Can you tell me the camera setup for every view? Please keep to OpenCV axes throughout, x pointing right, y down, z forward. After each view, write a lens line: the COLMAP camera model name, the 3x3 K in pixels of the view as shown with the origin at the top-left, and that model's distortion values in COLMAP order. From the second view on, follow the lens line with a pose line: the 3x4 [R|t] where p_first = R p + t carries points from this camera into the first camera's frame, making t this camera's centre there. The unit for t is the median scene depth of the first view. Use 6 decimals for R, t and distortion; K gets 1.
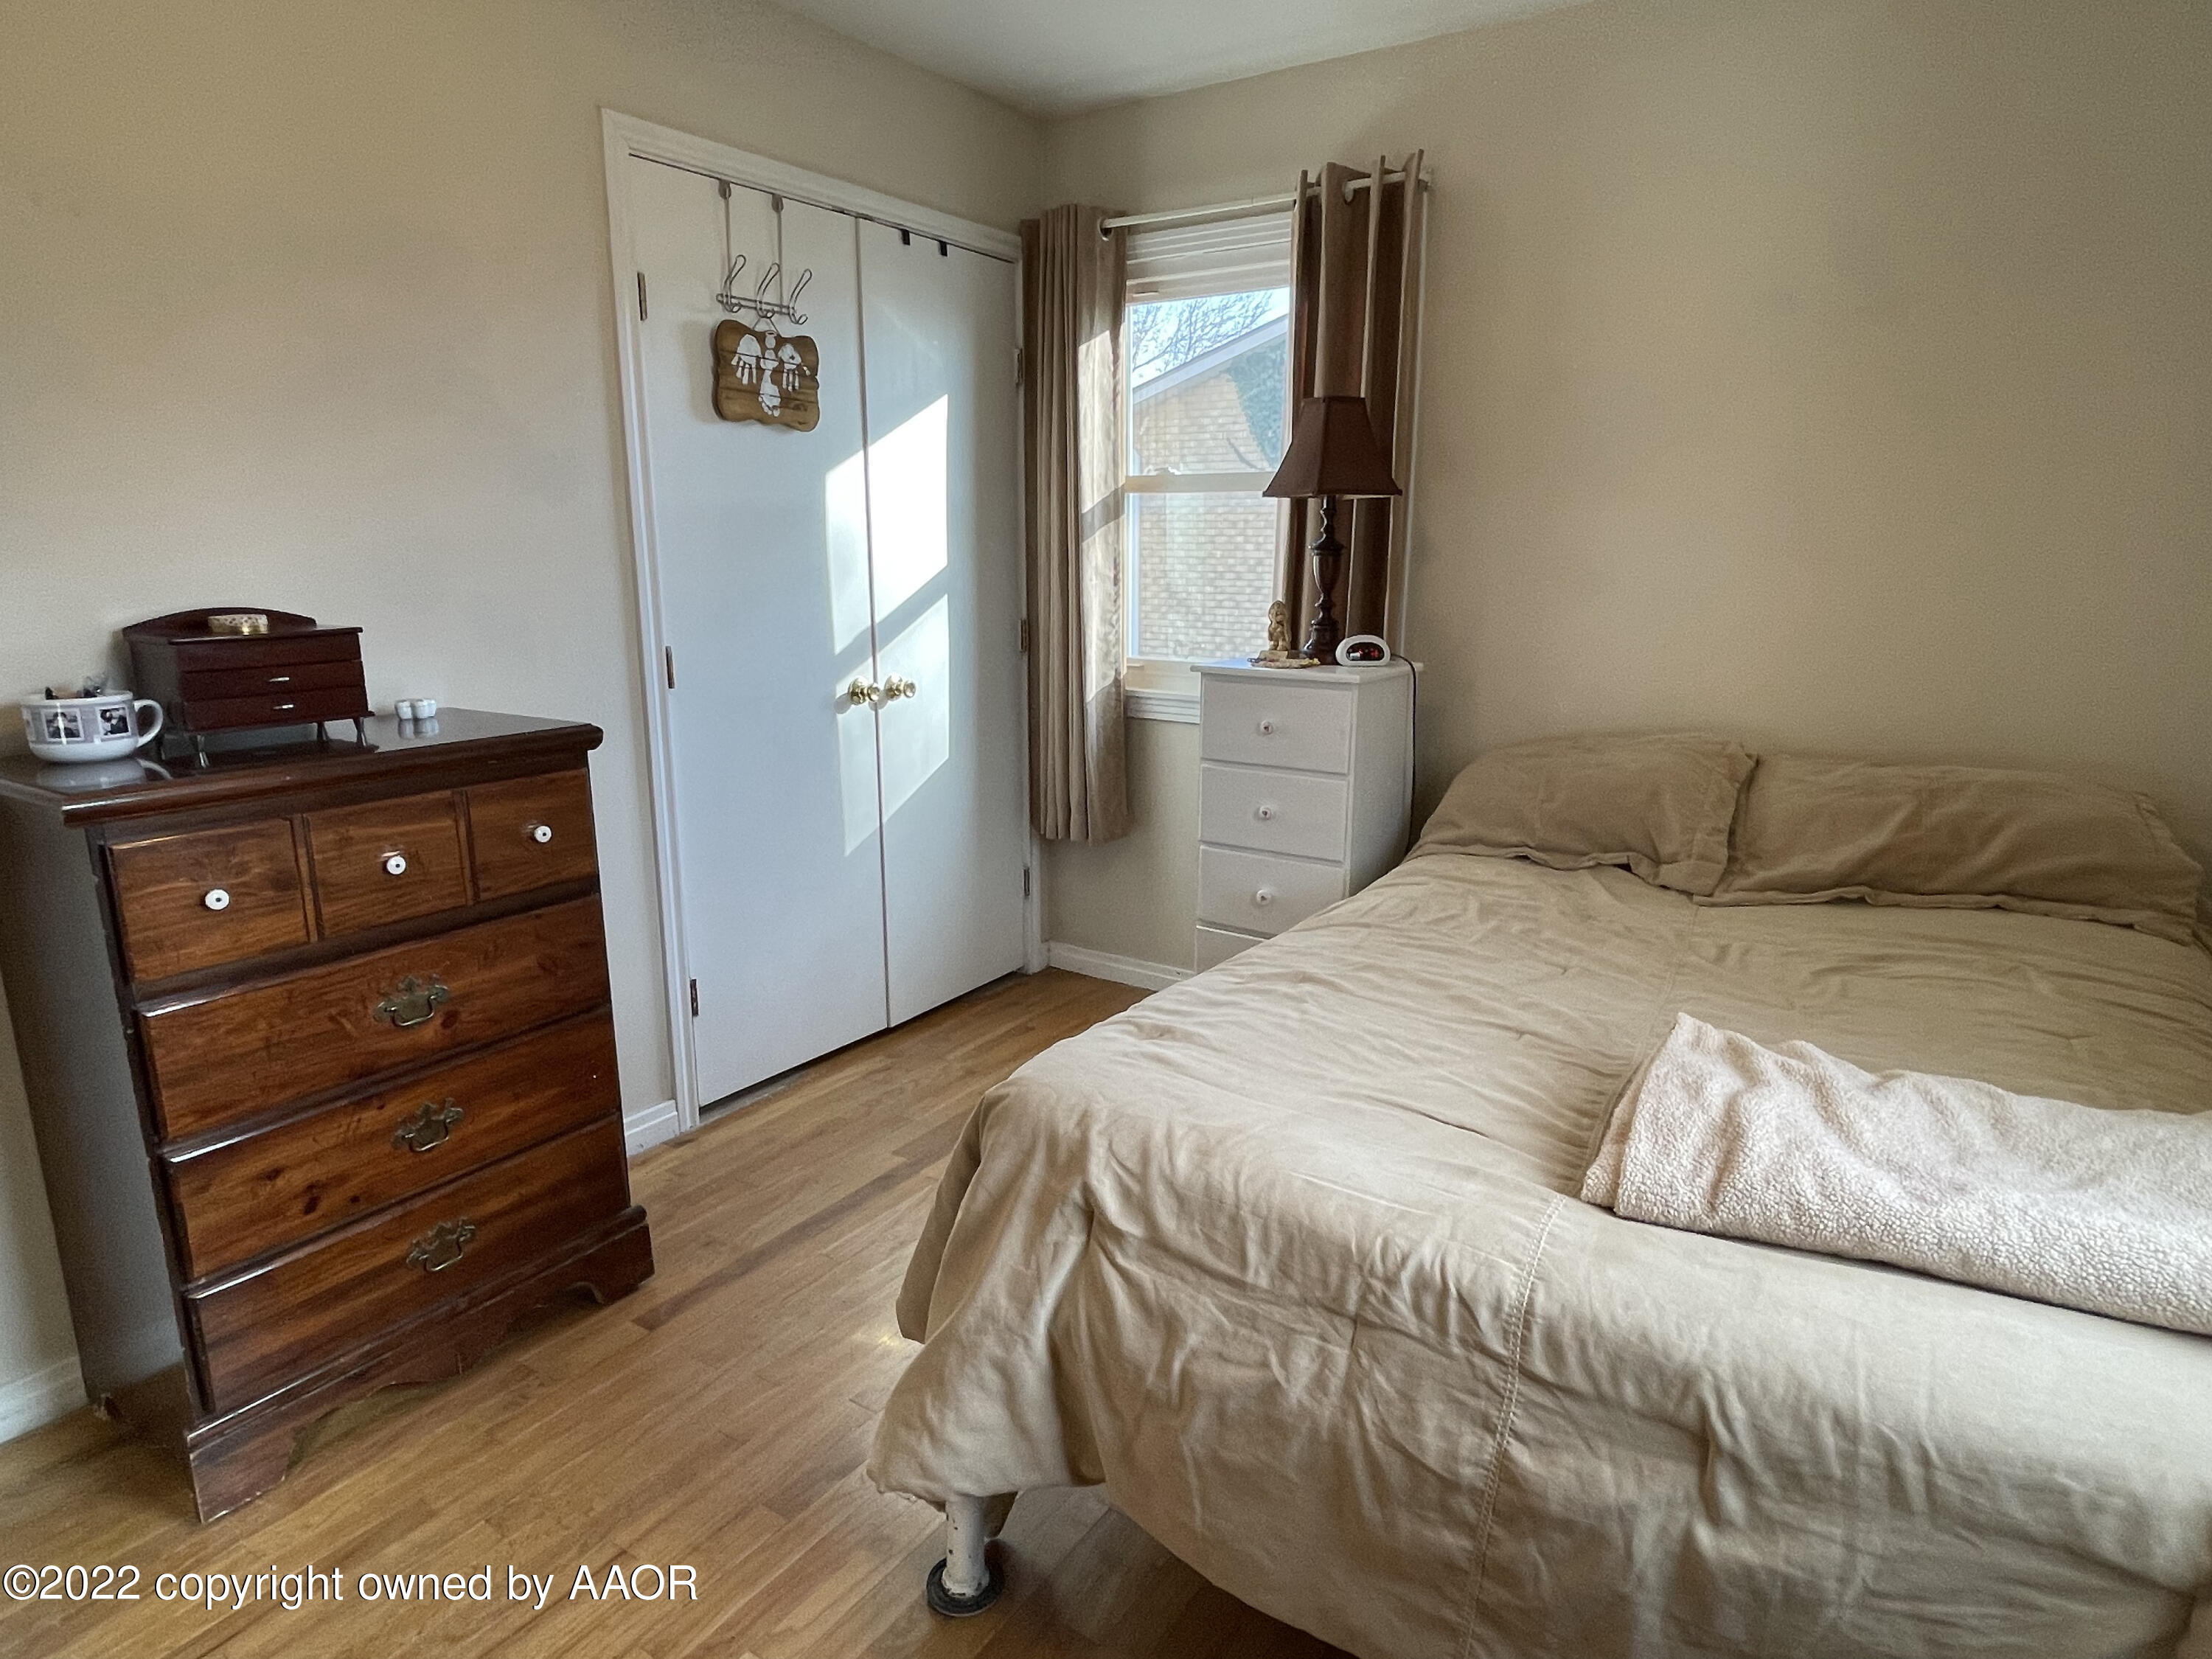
lens RADIAL K [[1247.6, 0, 1113.8], [0, 1247.6, 833.2], [0, 0, 1]] dist [-0.019046, 0.000780]
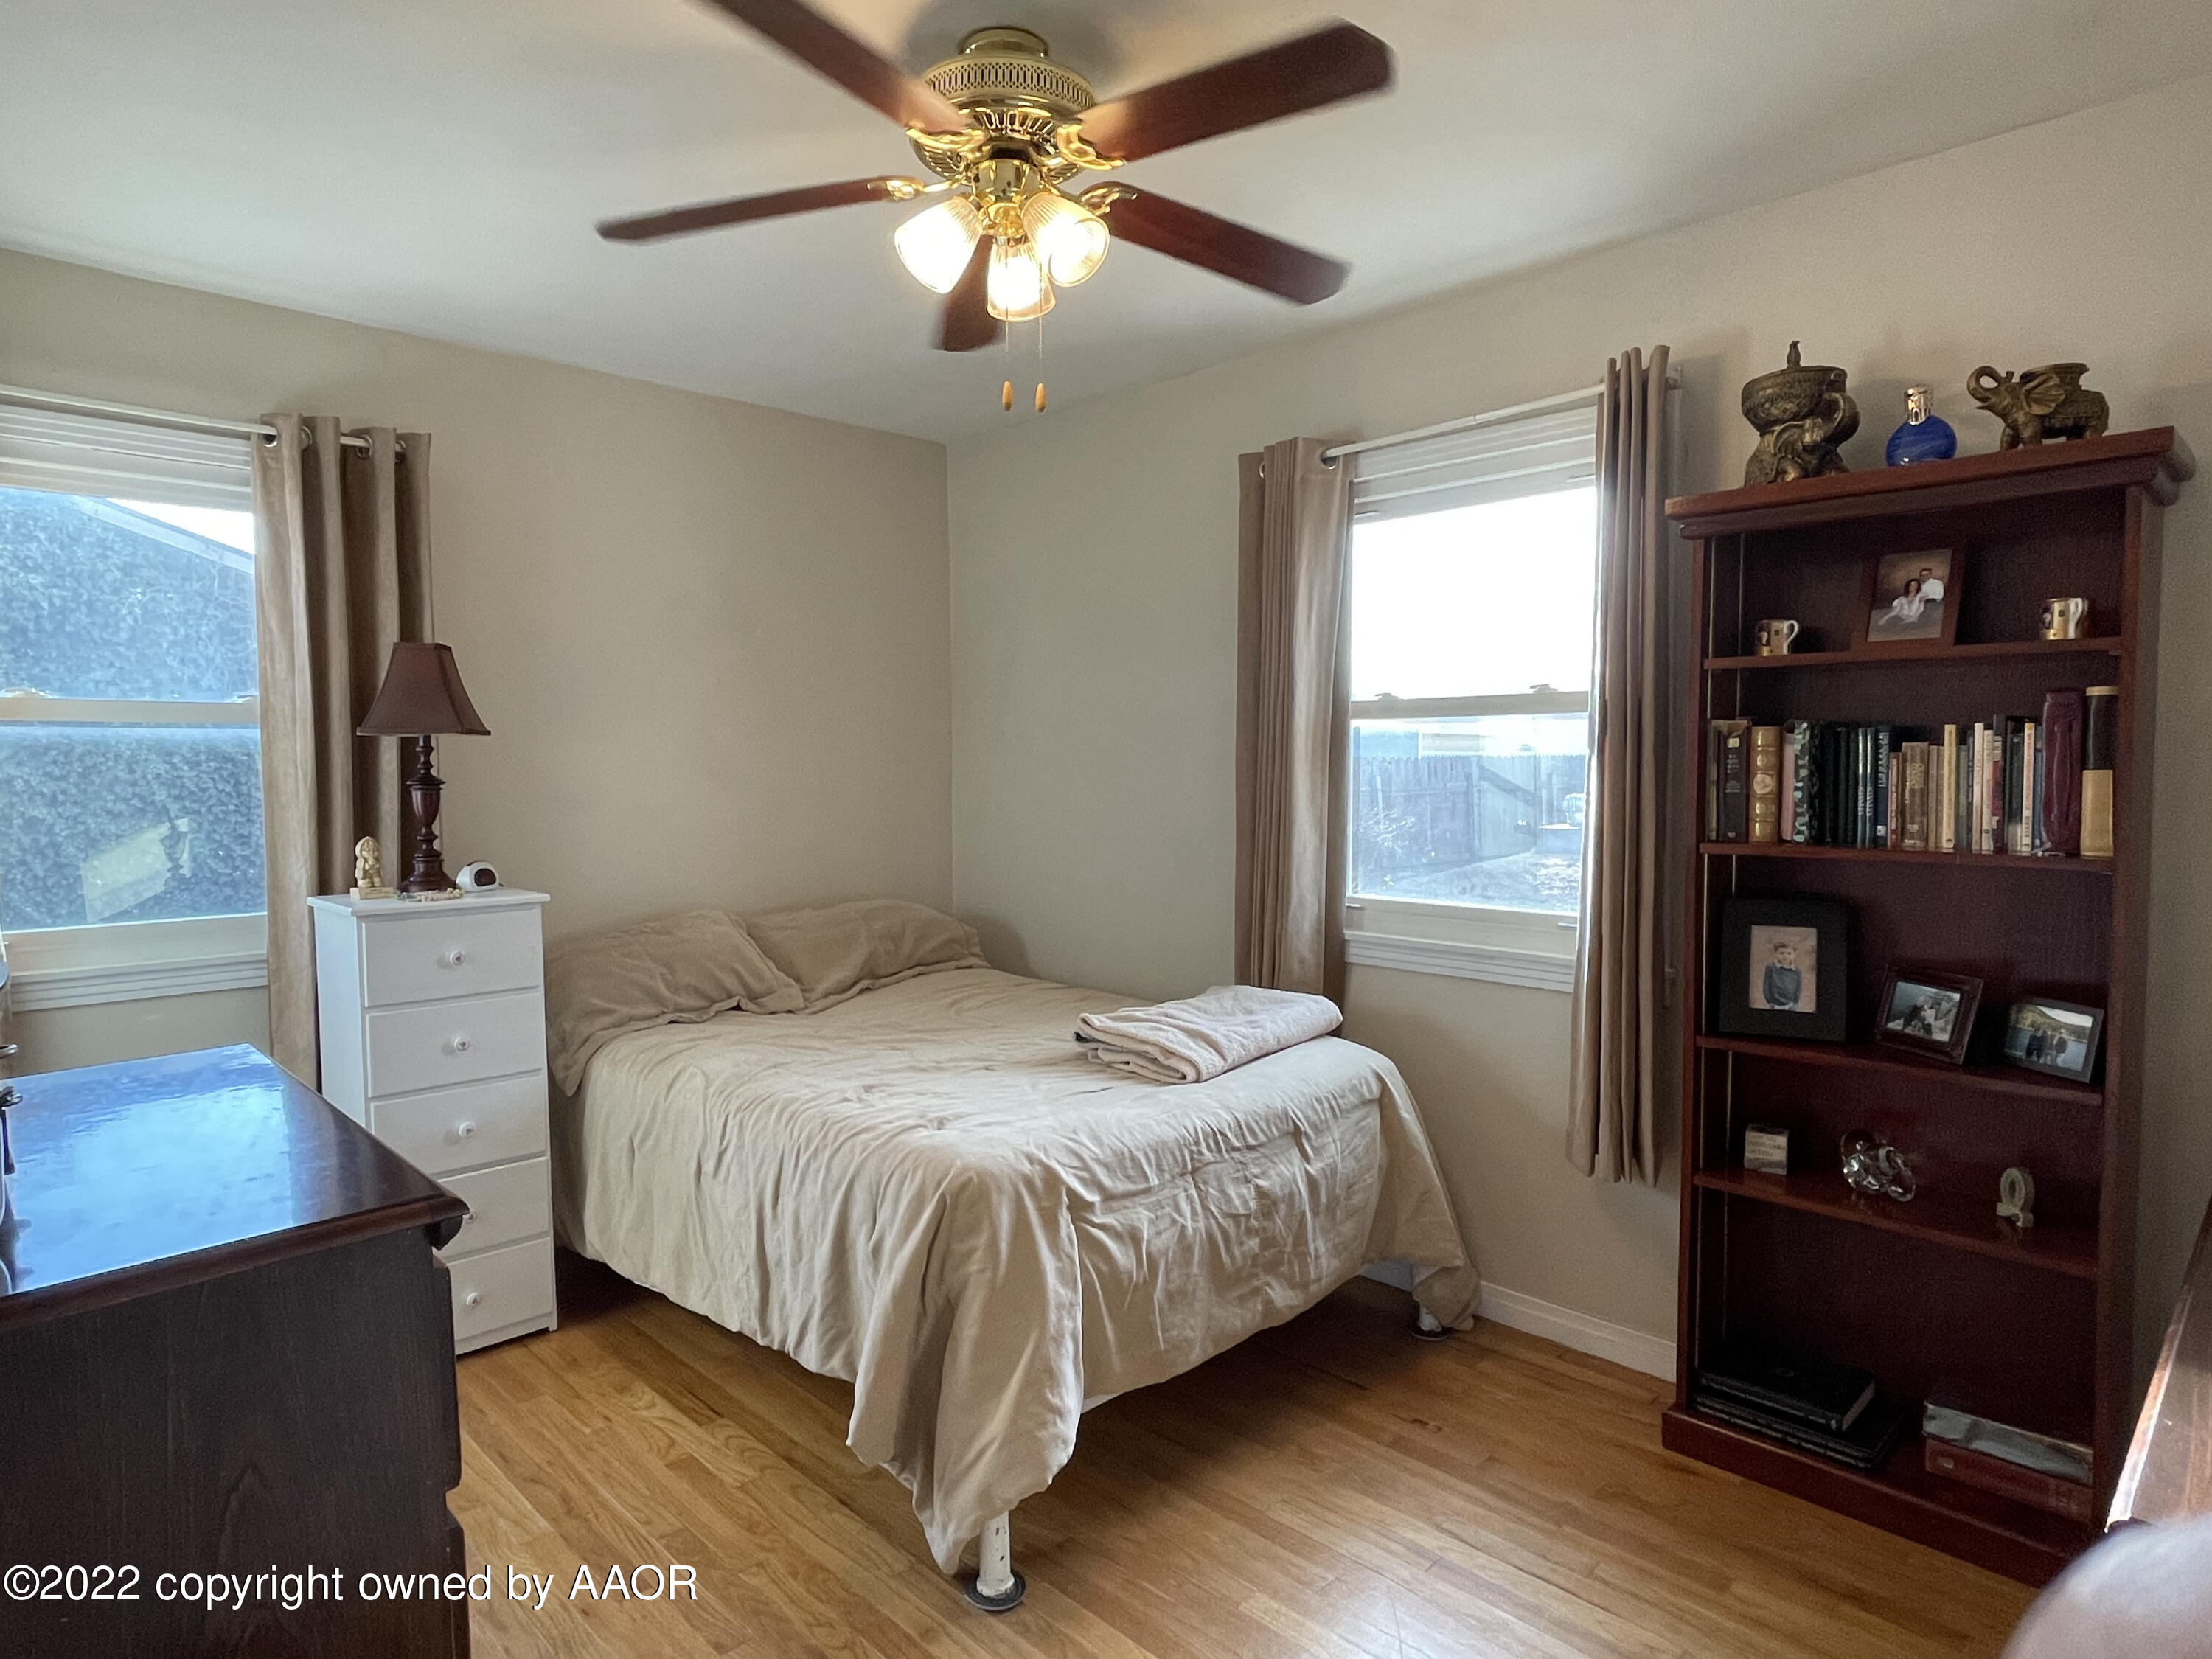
lens RADIAL K [[1247.6, 0, 1112.5], [0, 1247.6, 822.7], [0, 0, 1]] dist [-0.019046, 0.000780]
pose [[0.205866, -0.055861, 0.976984, -1.620954], [0.231371, 0.972841, 0.006870, -0.166225], [-0.950835, 0.224631, 0.213200, 0.571550]]
